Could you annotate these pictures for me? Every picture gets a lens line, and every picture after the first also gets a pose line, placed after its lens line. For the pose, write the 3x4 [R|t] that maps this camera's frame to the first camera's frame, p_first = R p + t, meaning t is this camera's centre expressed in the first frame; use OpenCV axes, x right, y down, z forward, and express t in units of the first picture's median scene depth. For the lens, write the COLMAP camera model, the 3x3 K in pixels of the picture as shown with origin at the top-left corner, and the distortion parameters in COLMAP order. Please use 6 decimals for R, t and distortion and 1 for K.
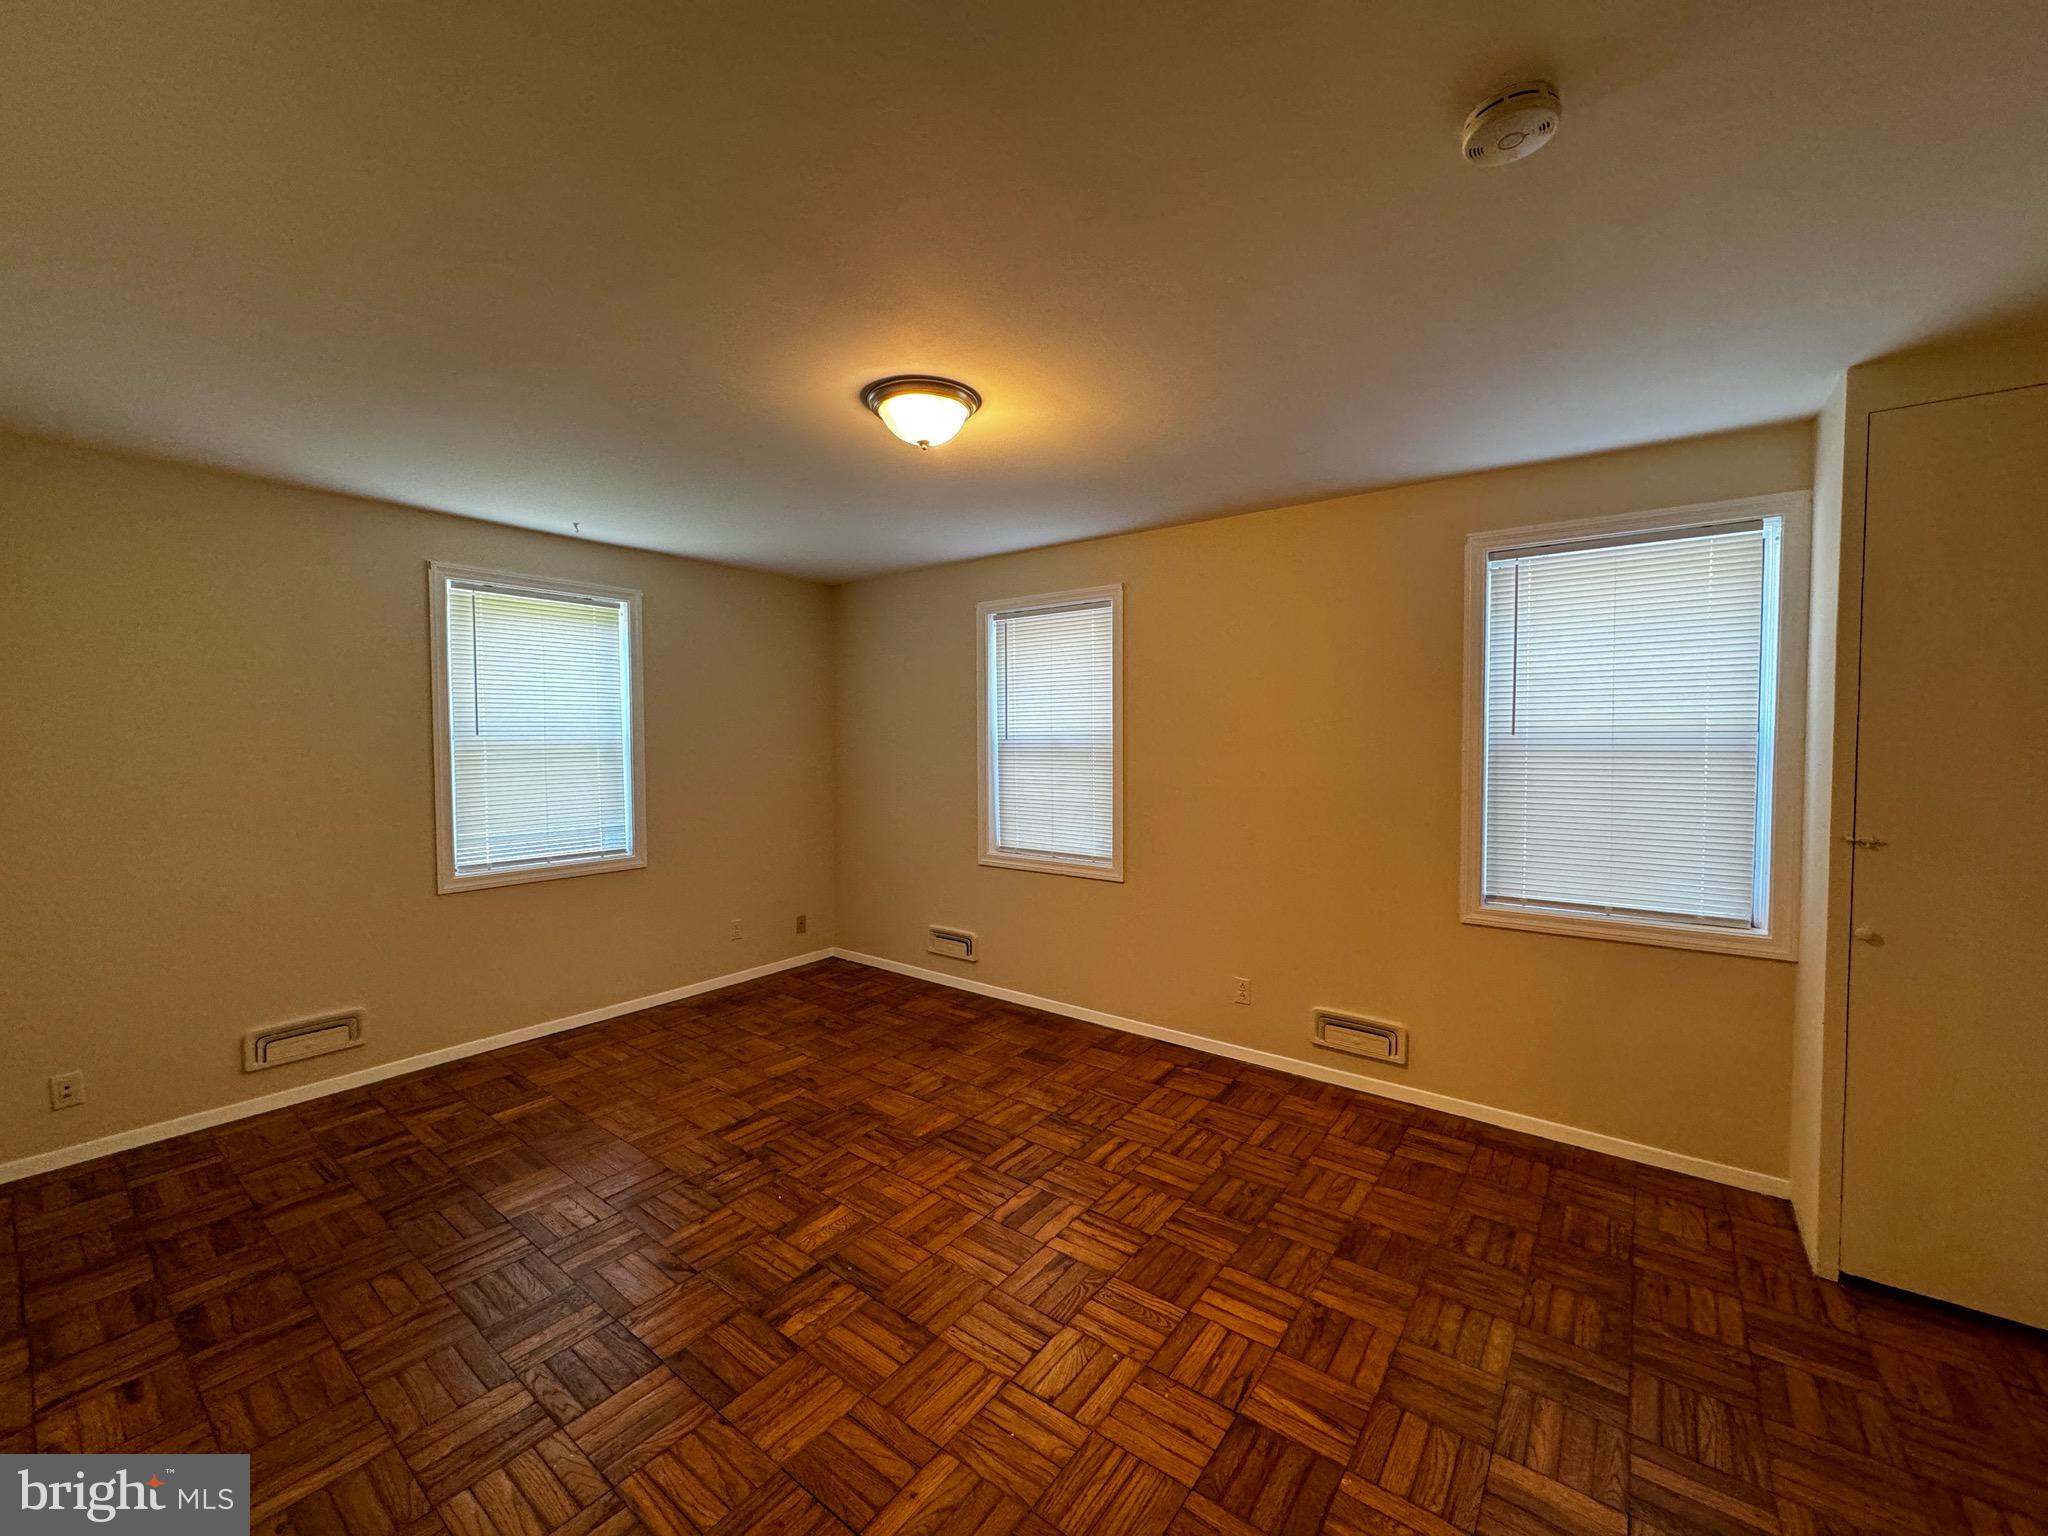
lens RADIAL K [[814.8, 0, 1016.8], [0, 814.8, 771.8], [0, 0, 1]] dist [0.000400, 0.000656]
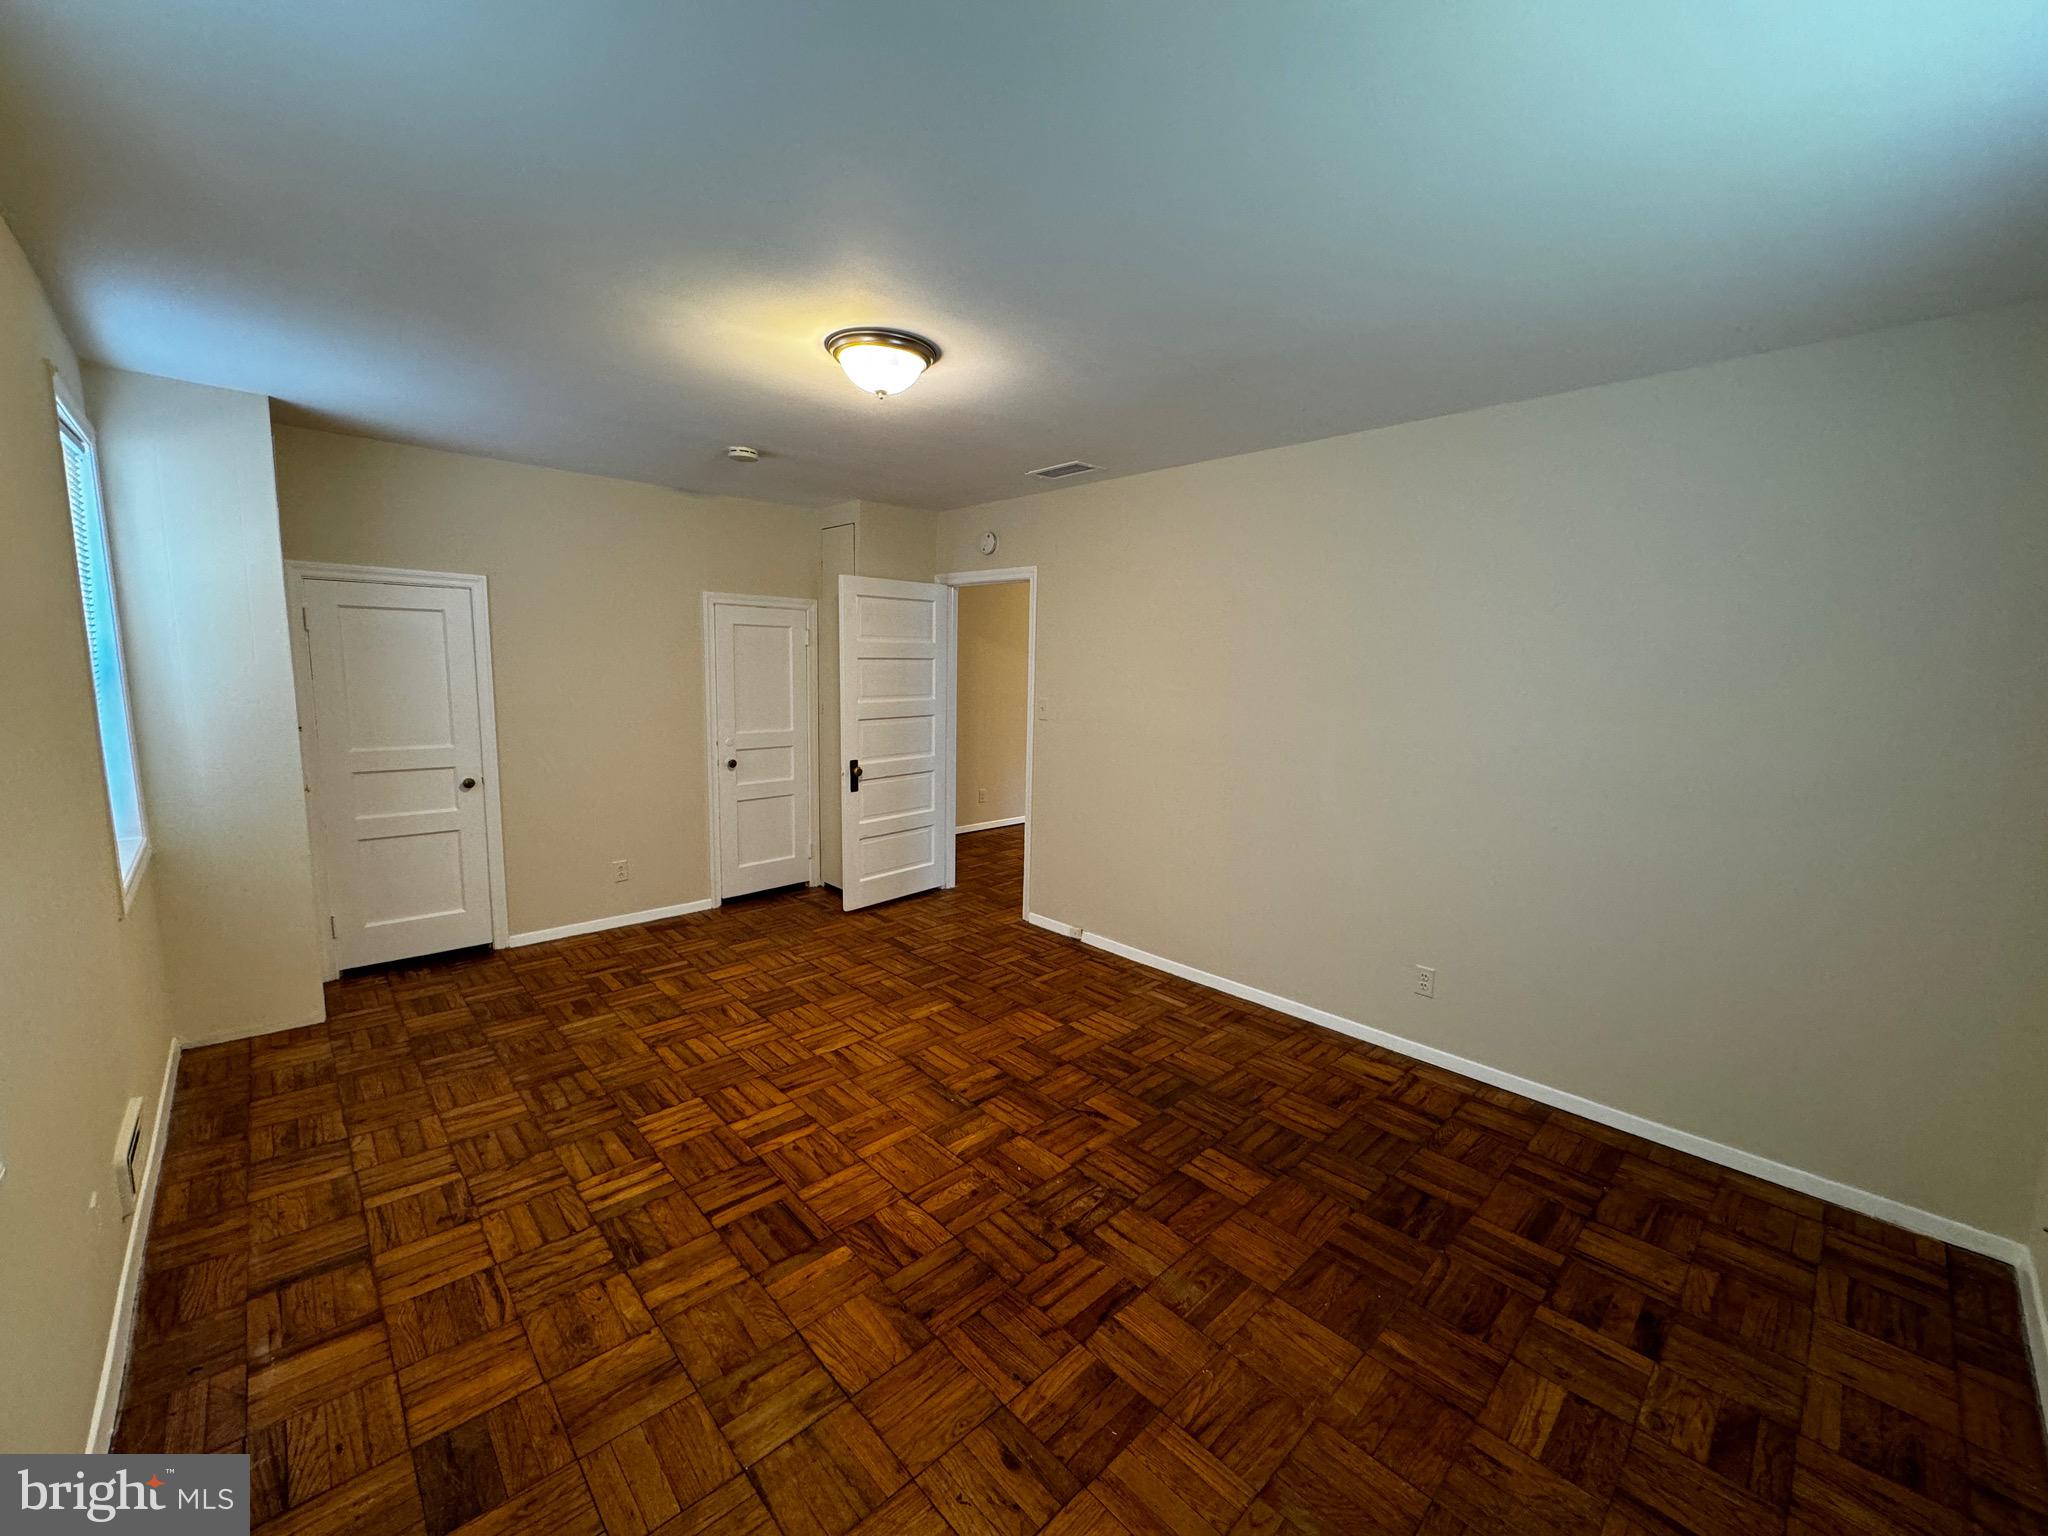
lens RADIAL K [[814.8, 0, 1027.4], [0, 814.8, 769.2], [0, 0, 1]] dist [0.000400, 0.000656]
pose [[-0.987803, -0.040287, 0.150405, -0.442125], [-0.012229, 0.983037, 0.182997, -0.112558], [-0.155226, 0.178926, -0.971540, 1.914637]]
